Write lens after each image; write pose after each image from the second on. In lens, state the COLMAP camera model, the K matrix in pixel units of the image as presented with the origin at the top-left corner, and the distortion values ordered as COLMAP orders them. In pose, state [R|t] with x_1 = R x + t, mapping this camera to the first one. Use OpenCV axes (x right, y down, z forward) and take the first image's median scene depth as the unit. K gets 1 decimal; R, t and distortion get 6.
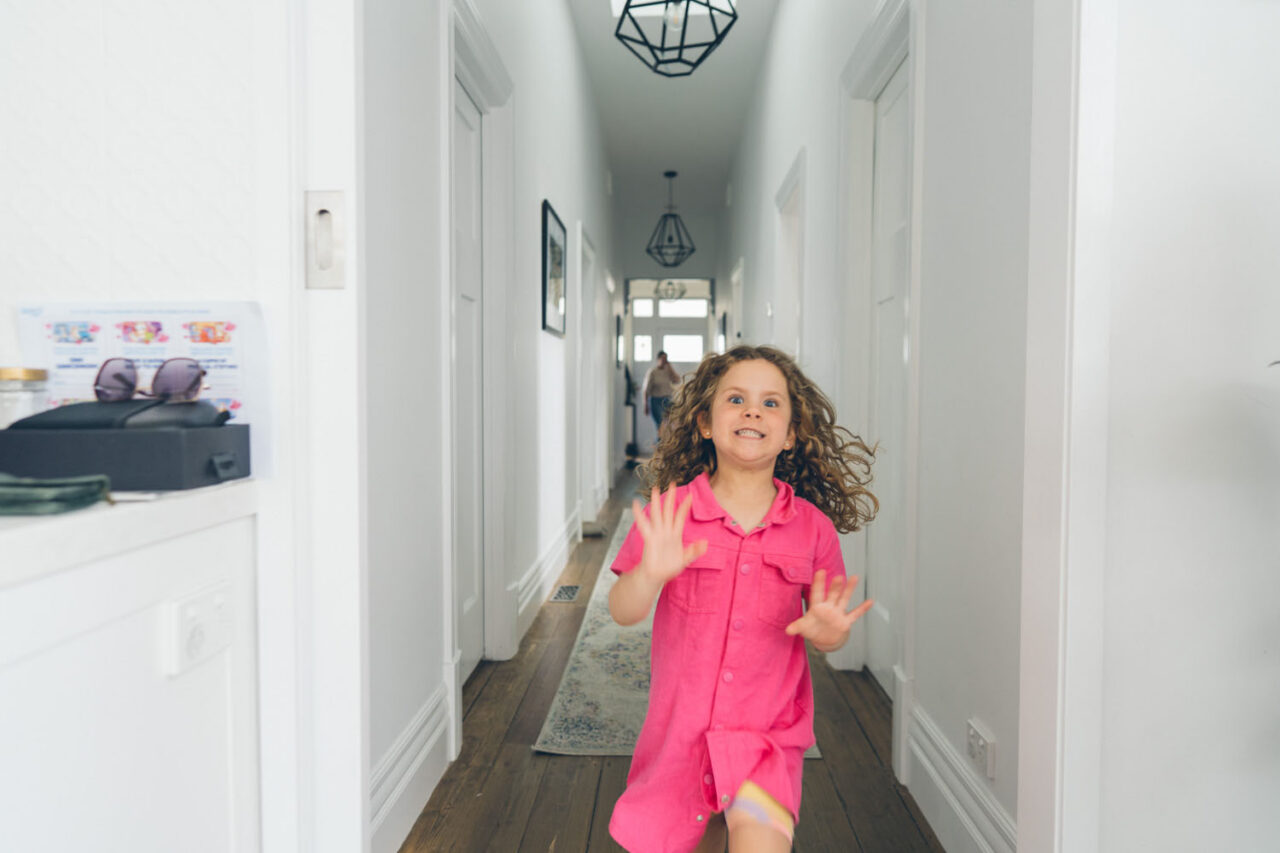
lens RADIAL K [[970.2, 0, 640.0], [0, 970.2, 426.5], [0, 0, 1]] dist [-0.002836, -0.001063]
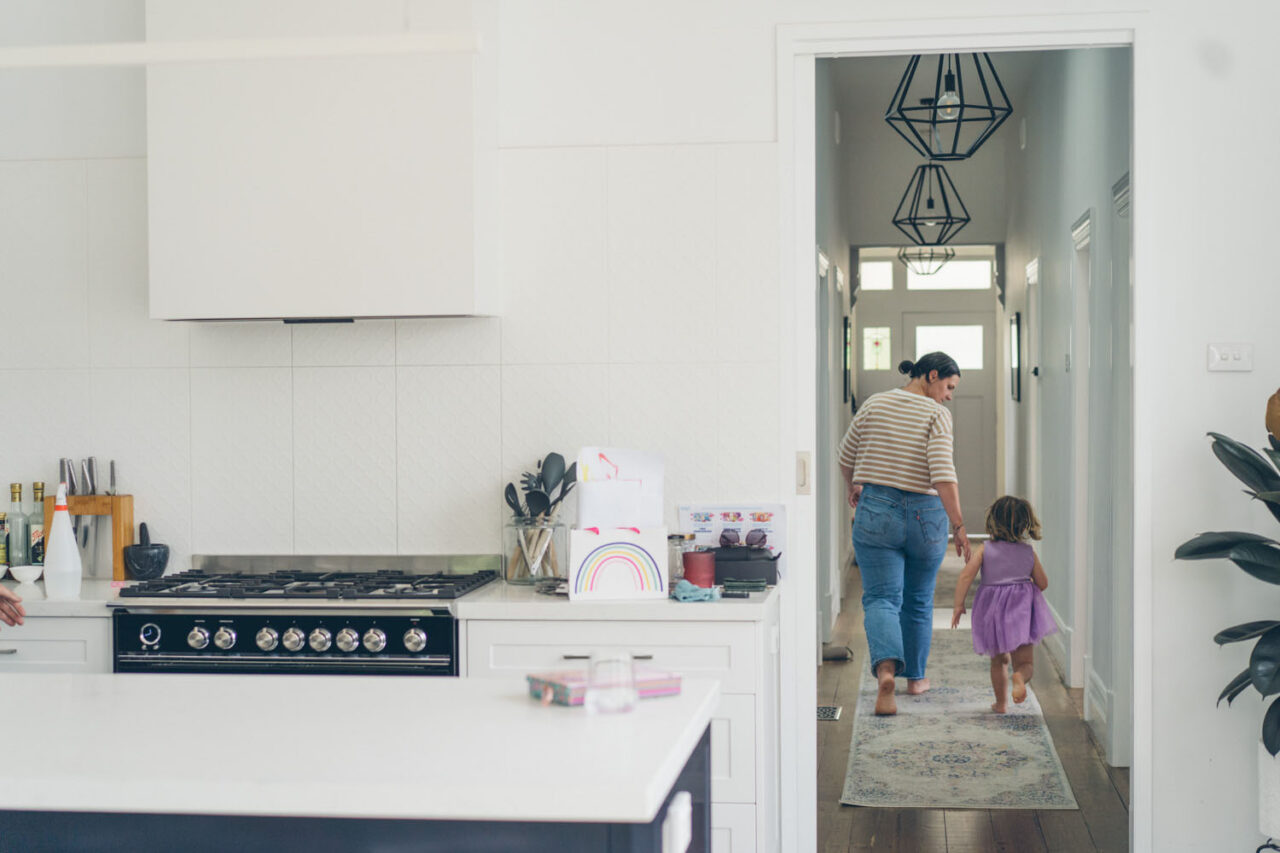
lens RADIAL K [[2123.6, 0, 640.0], [0, 2123.6, 426.5], [0, 0, 1]] dist [0.017968, 0.025451]
pose [[0.995108, -0.007814, -0.098483, -0.062231], [0.005849, 0.999778, -0.020228, -0.058211], [0.098619, 0.019553, 0.994933, -1.126460]]
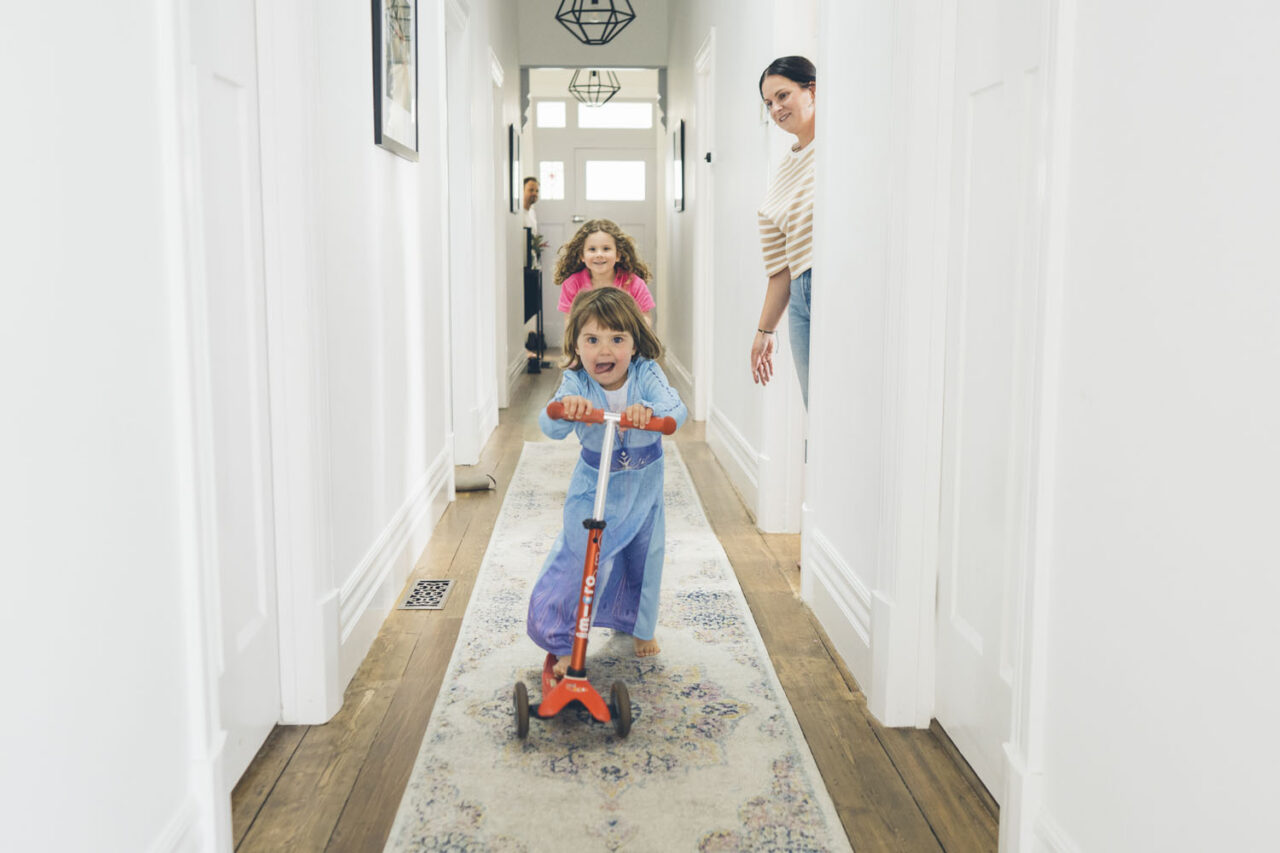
lens RADIAL K [[1486.8, 0, 640.5], [0, 1486.8, 450.5], [0, 0, 1]] dist [0.003554, -0.011661]
pose [[0.998098, -0.011473, 0.060570, 0.000205], [0.005443, 0.995091, 0.098810, -0.006420], [-0.061406, -0.098292, 0.993261, 0.113658]]
